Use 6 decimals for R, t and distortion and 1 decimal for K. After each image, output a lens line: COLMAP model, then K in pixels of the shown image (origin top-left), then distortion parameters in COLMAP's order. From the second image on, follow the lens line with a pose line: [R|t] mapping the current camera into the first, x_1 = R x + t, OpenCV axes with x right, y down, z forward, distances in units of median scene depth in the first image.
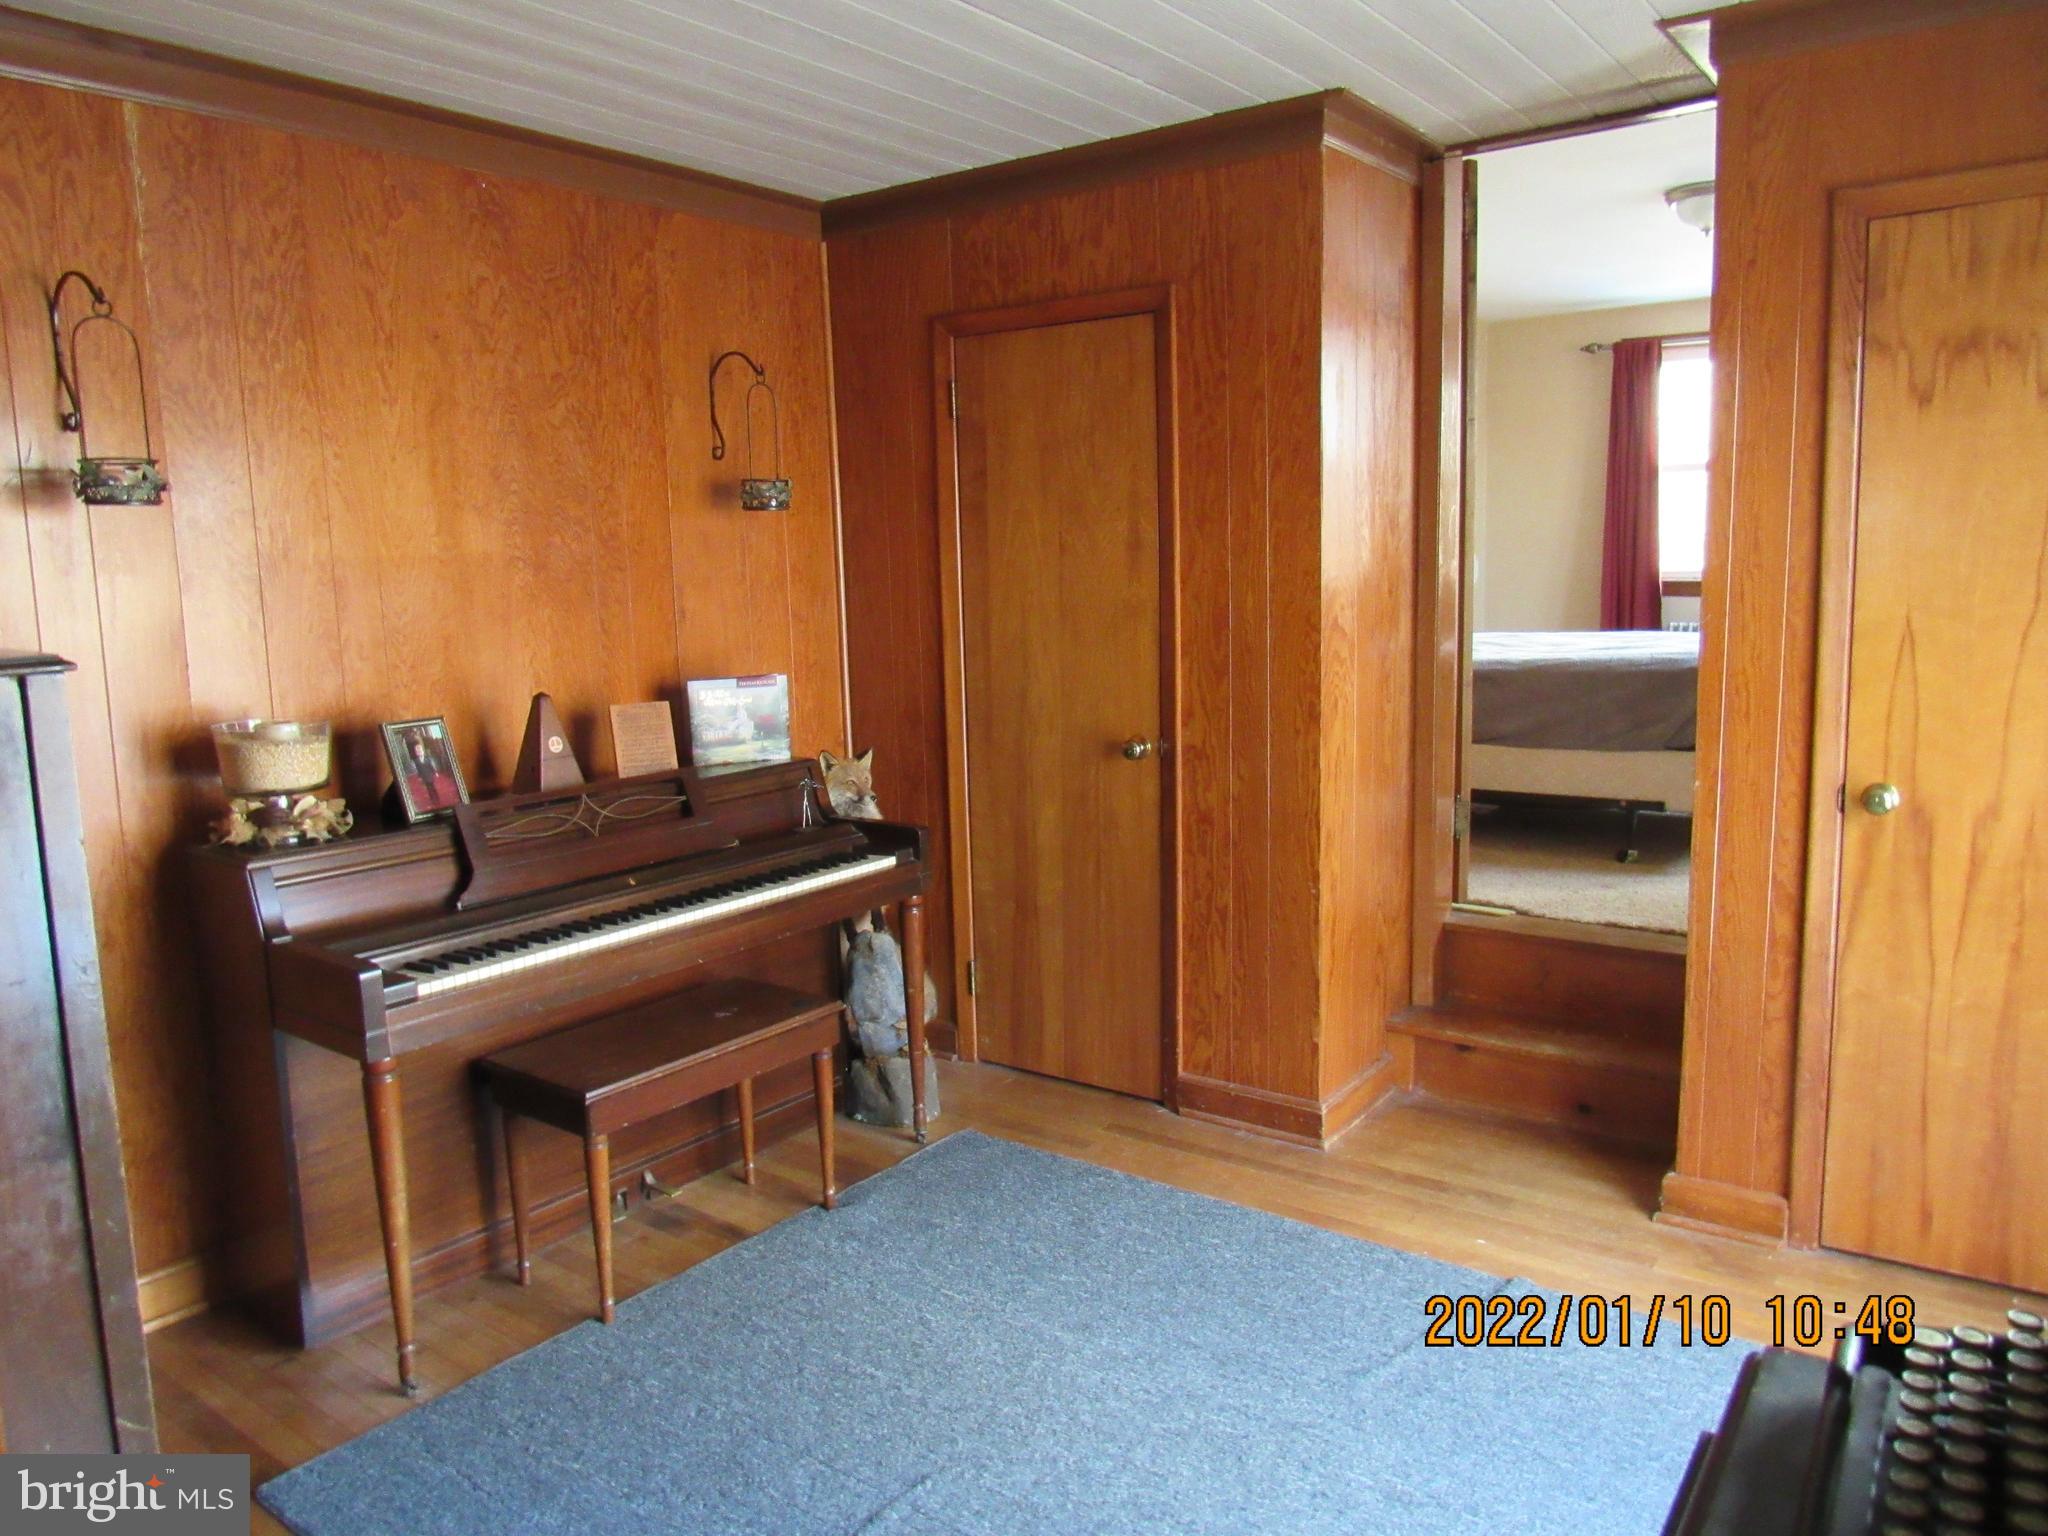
lens RADIAL K [[1481.7, 0, 1025.6], [0, 1481.7, 770.3], [0, 0, 1]] dist [-0.006866, -0.009033]
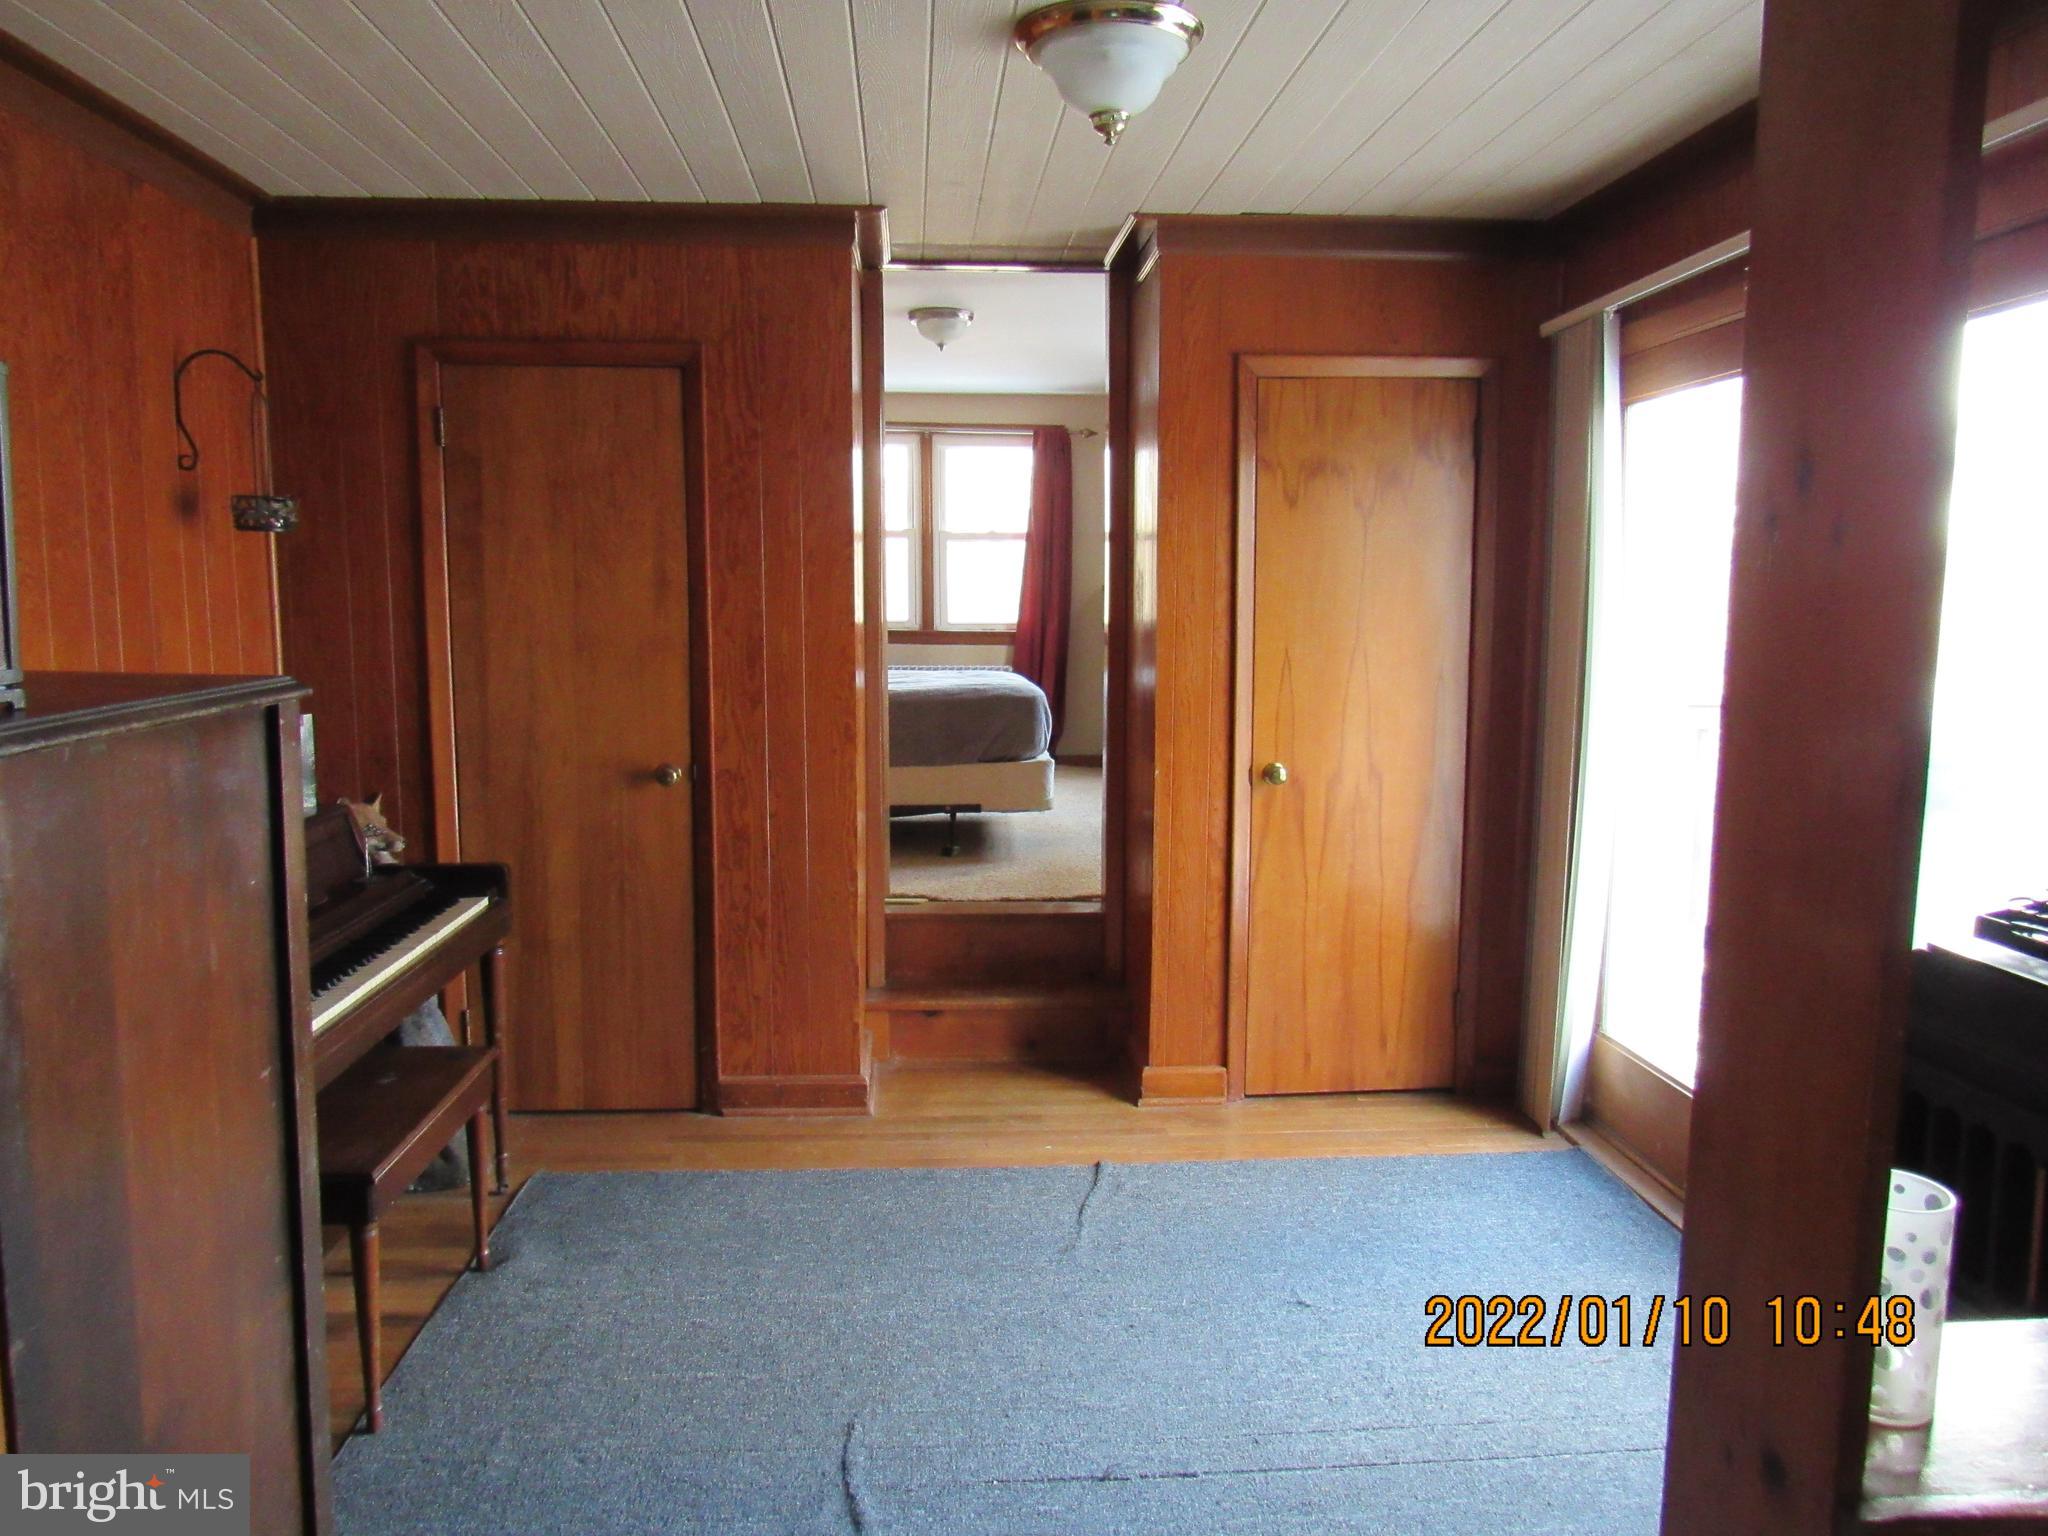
lens RADIAL K [[1481.7, 0, 1020.5], [0, 1481.7, 770.2], [0, 0, 1]] dist [-0.006866, -0.009033]
pose [[0.765205, -0.048571, 0.641952, -0.419327], [0.070044, 0.997512, -0.008019, 0.007663], [-0.639965, 0.051101, 0.766703, 0.033162]]
